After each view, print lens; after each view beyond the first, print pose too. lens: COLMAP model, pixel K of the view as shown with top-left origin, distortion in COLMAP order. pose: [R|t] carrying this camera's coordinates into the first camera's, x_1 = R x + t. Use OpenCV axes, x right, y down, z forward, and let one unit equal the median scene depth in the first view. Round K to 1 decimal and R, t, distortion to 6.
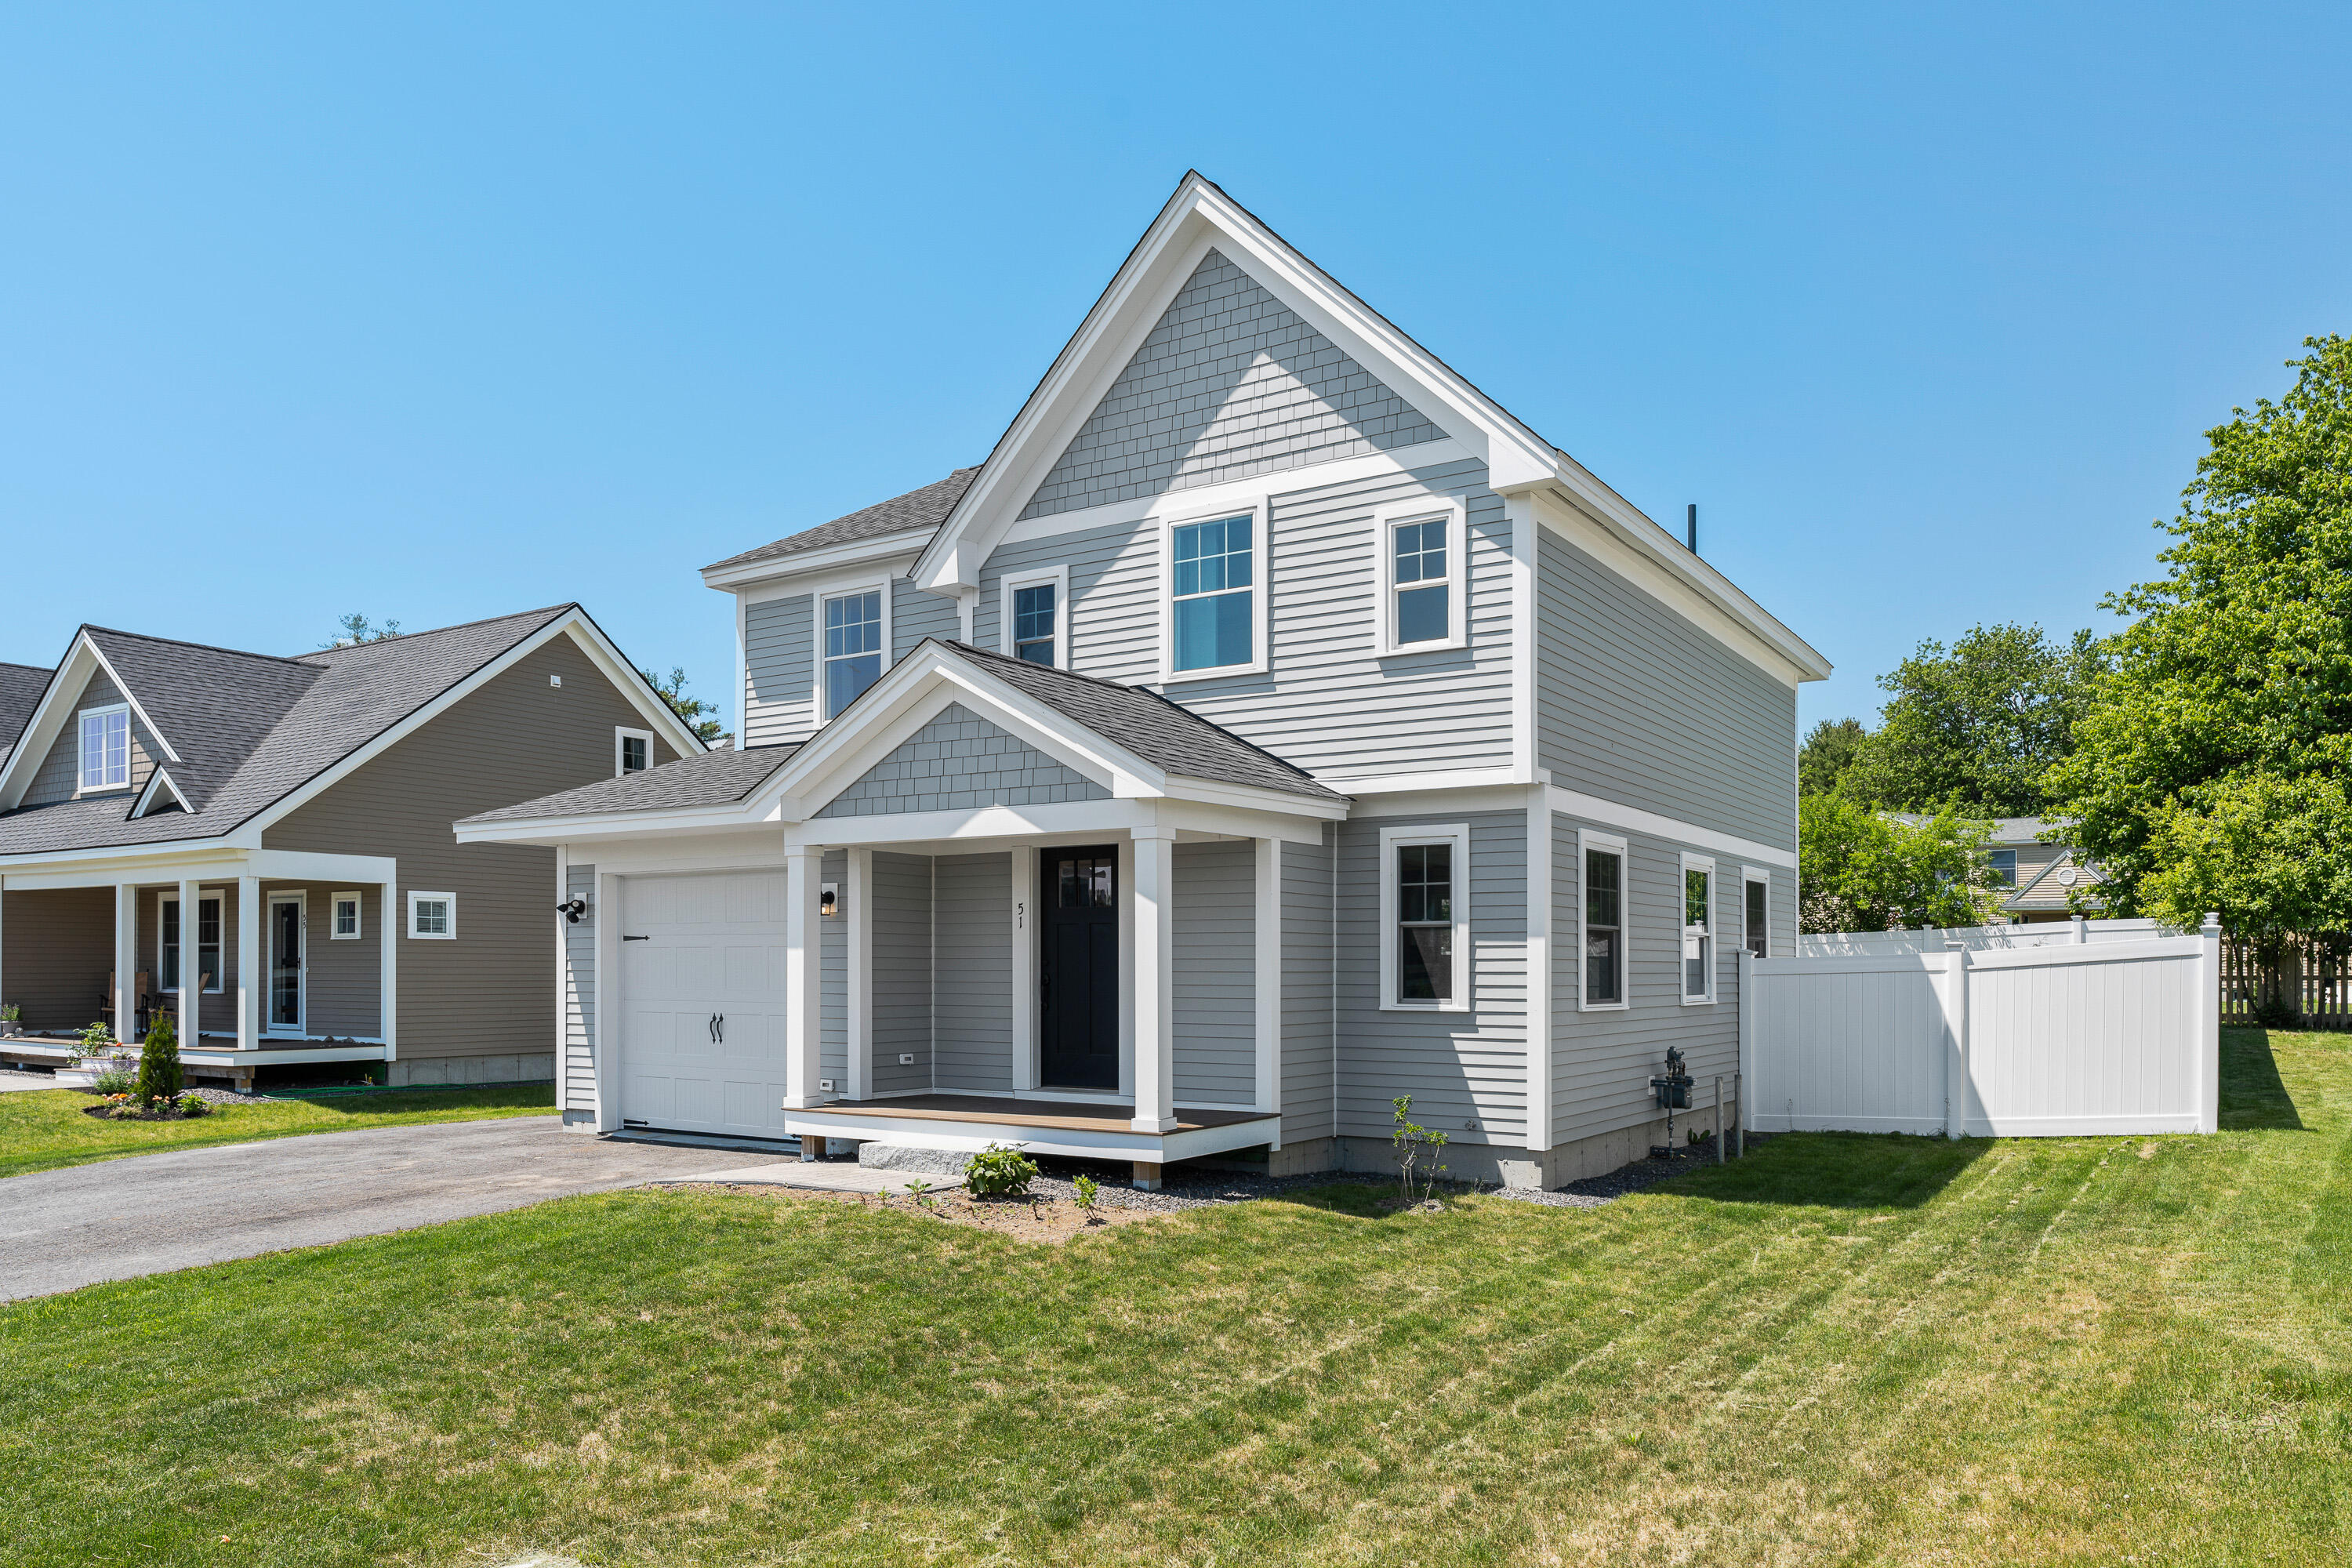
lens RADIAL K [[1610.2, 0, 1189.1], [0, 1610.2, 772.6], [0, 0, 1]] dist [-0.001115, -0.000596]
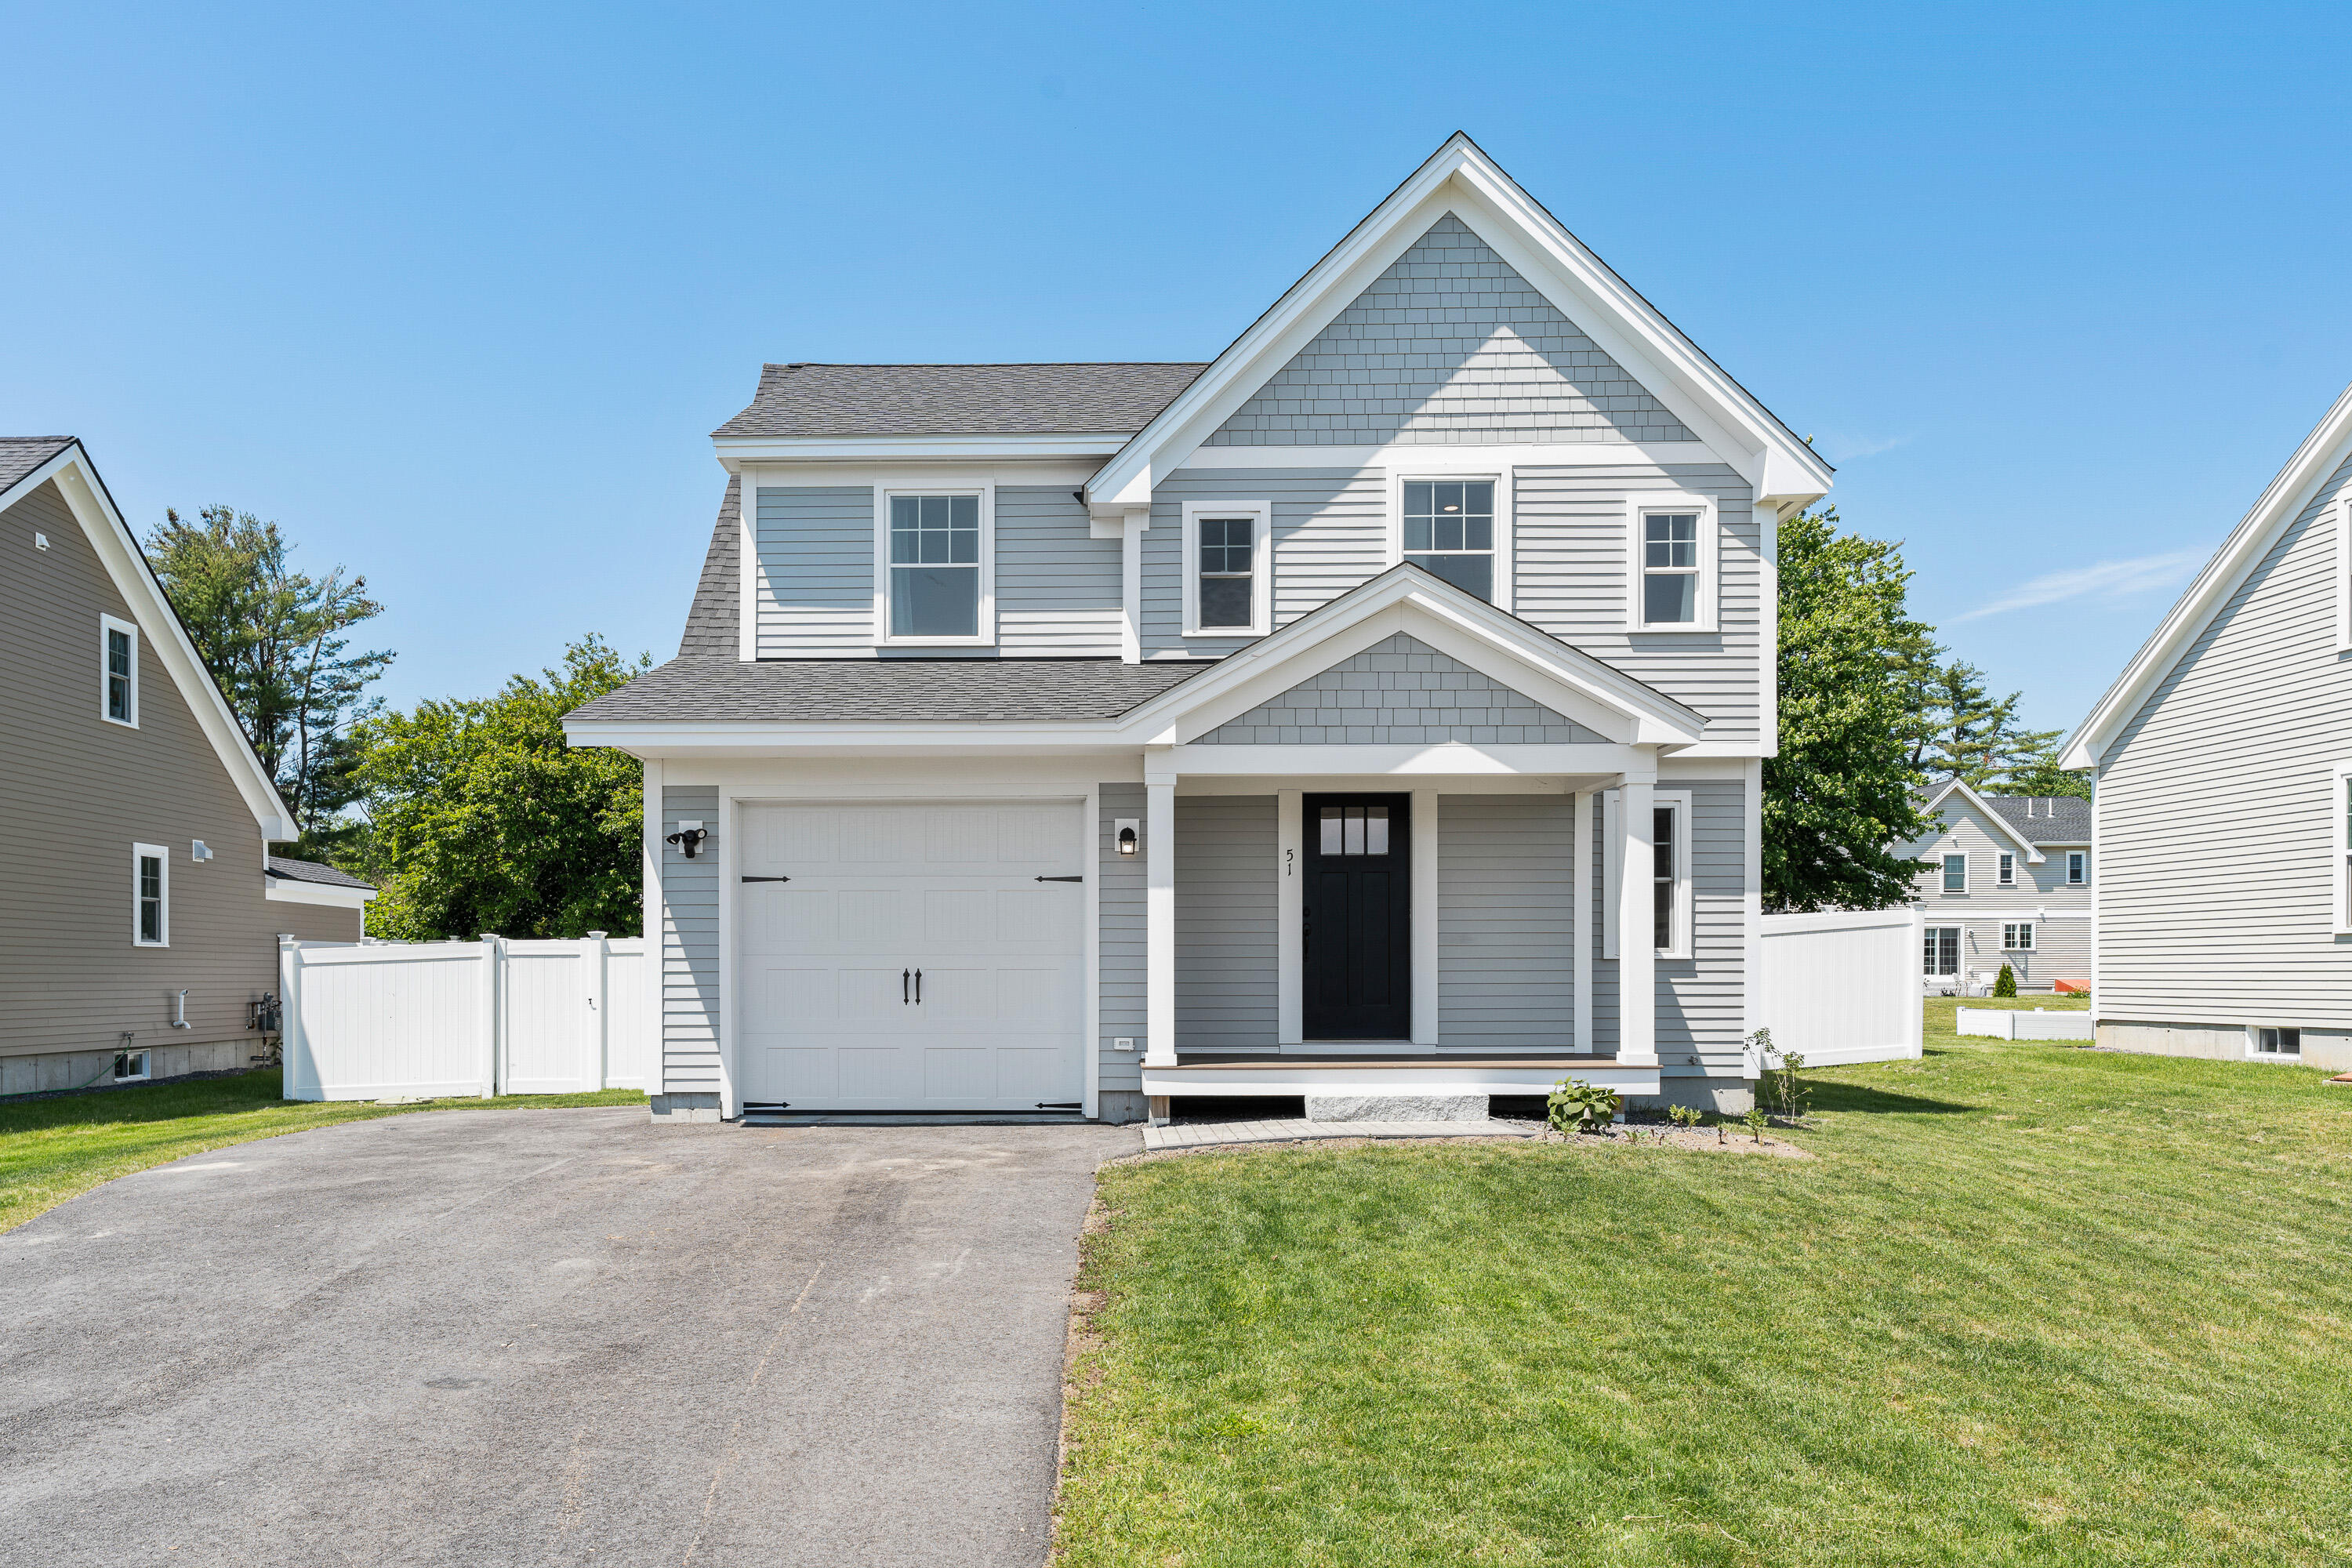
lens RADIAL K [[1610.2, 0, 1187.9], [0, 1610.2, 798.8], [0, 0, 1]] dist [-0.001115, -0.000596]
pose [[0.847560, 0.053219, 0.528024, -0.659413], [-0.061090, 0.998129, -0.002542, 0.057246], [-0.527171, -0.030102, 0.849226, 0.221781]]
